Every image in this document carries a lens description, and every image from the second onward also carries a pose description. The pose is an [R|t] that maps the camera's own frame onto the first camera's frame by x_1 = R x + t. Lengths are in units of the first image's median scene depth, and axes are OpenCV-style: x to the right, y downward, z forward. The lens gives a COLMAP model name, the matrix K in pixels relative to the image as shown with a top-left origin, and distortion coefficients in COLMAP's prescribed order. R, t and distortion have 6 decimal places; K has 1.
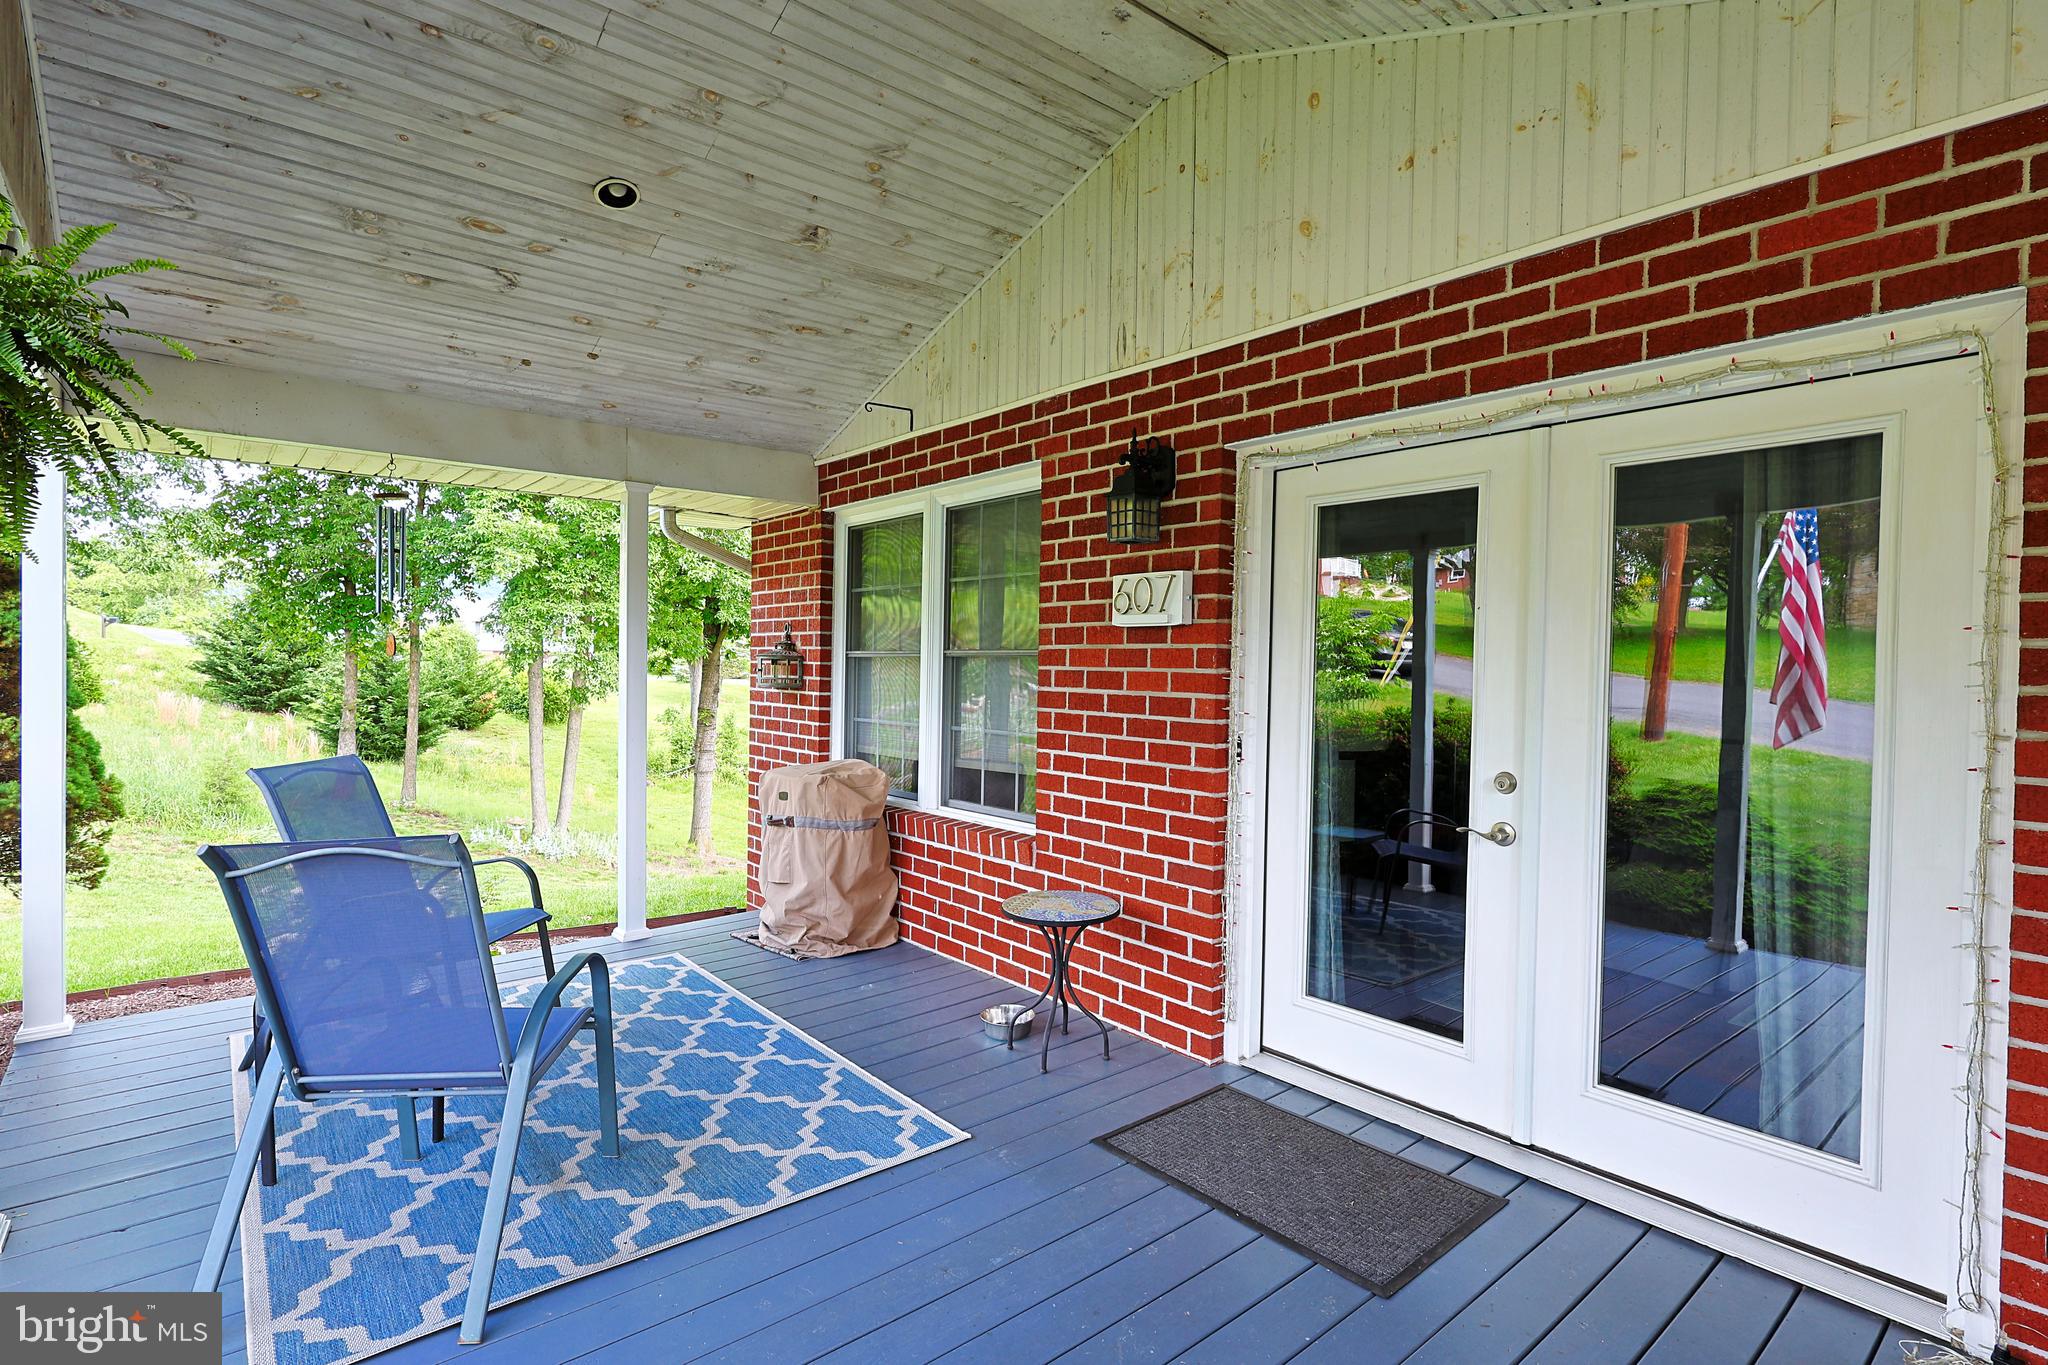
lens RADIAL K [[997.6, 0, 1030.8], [0, 997.6, 682.2], [0, 0, 1]] dist [0.001769, 0.000500]
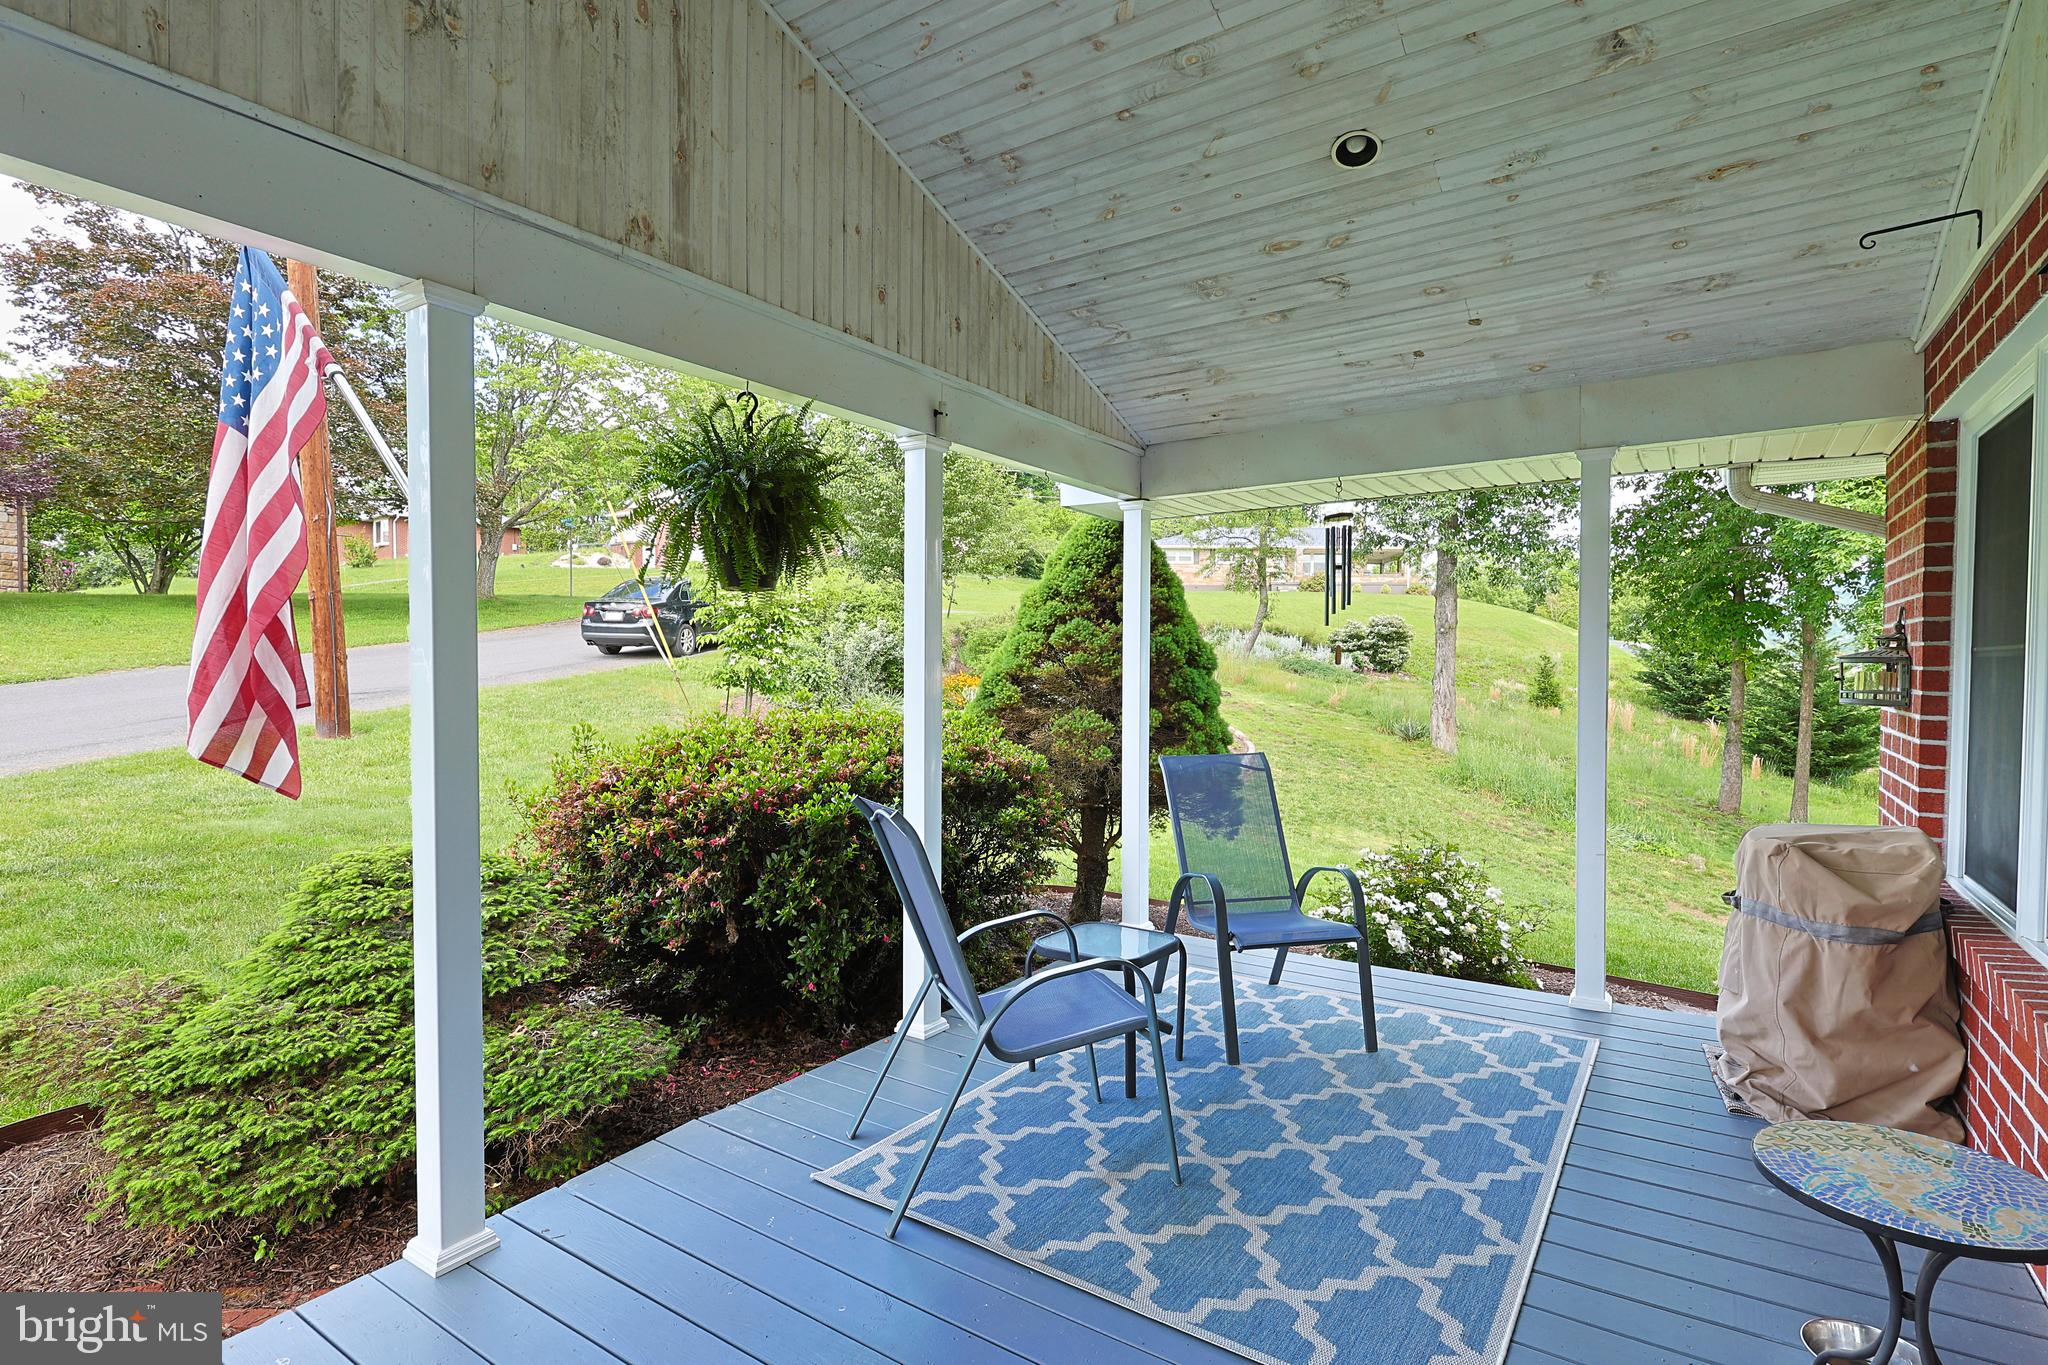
lens RADIAL K [[997.6, 0, 1030.8], [0, 997.6, 682.2], [0, 0, 1]] dist [0.001769, 0.000500]
pose [[0.278450, 0.004677, -0.960439, 0.371223], [-0.014312, 0.999897, 0.000720, -0.004900], [0.960344, 0.013546, 0.278488, 0.473233]]
